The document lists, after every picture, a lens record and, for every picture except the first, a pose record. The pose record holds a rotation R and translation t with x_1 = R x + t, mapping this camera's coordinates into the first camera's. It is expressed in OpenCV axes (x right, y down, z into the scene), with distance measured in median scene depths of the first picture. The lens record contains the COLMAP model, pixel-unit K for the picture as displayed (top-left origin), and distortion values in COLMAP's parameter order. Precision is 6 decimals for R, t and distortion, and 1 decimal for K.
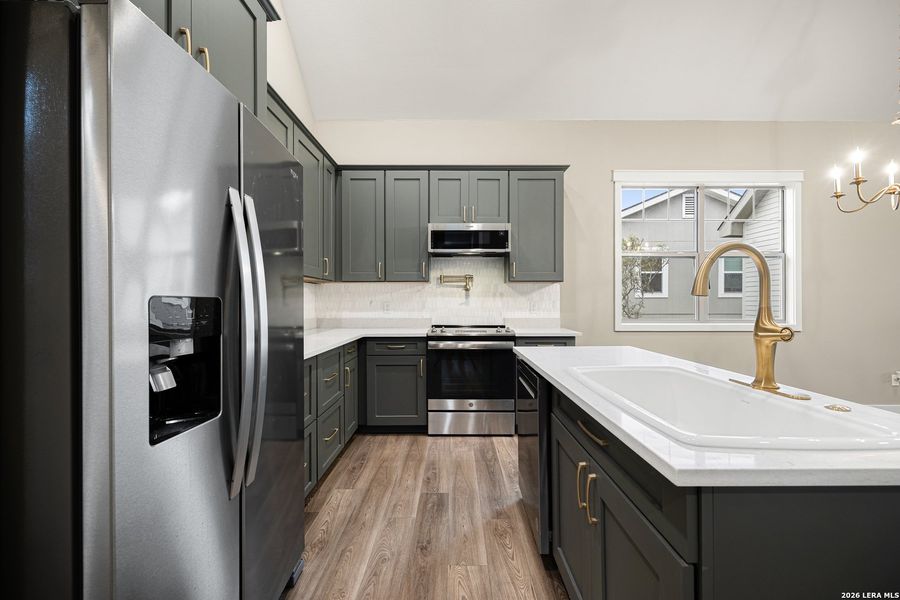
lens RADIAL K [[360.2, 0, 455.5], [0, 360.2, 303.3], [0, 0, 1]] dist [0.007096, -0.000715]
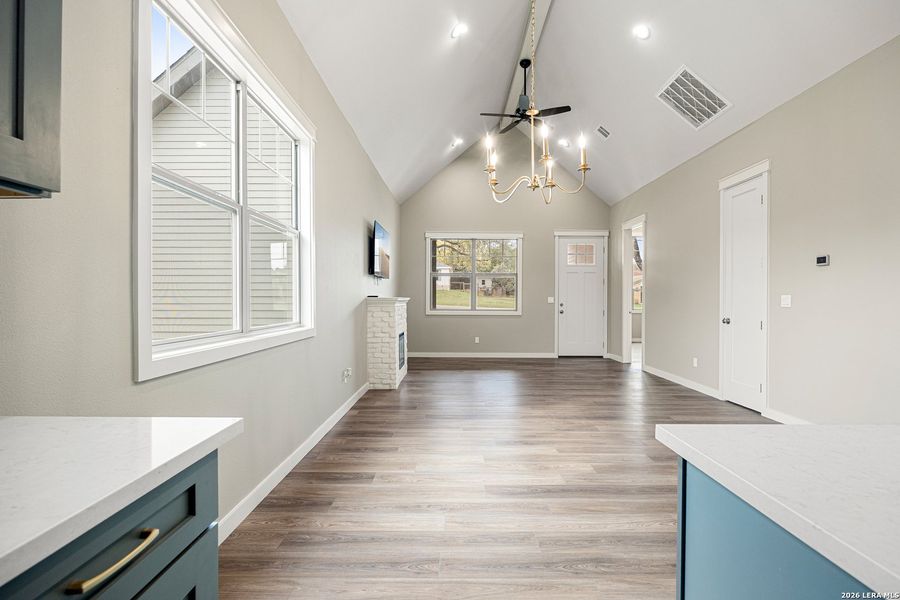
lens RADIAL K [[426.4, 0, 450.7], [0, 426.4, 299.5], [0, 0, 1]] dist [-0.009516, -0.000939]
pose [[0.005959, -0.000718, 0.999982, 0.055483], [0.001375, 0.999999, 0.000710, -0.000195], [-0.999981, 0.001371, 0.005960, 0.818545]]
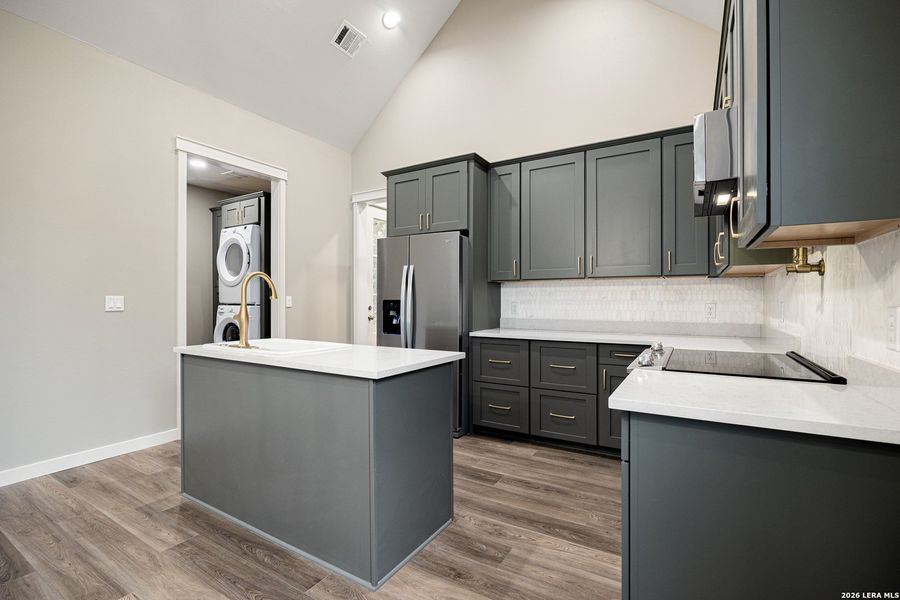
lens RADIAL K [[404.0, 0, 454.4], [0, 404.0, 297.6], [0, 0, 1]] dist [-0.018277, 0.001835]
pose [[-0.516815, -0.005003, -0.856082, 0.703505], [-0.004397, 0.999985, -0.003189, -0.007687], [0.856086, 0.002116, -0.516829, 1.019045]]
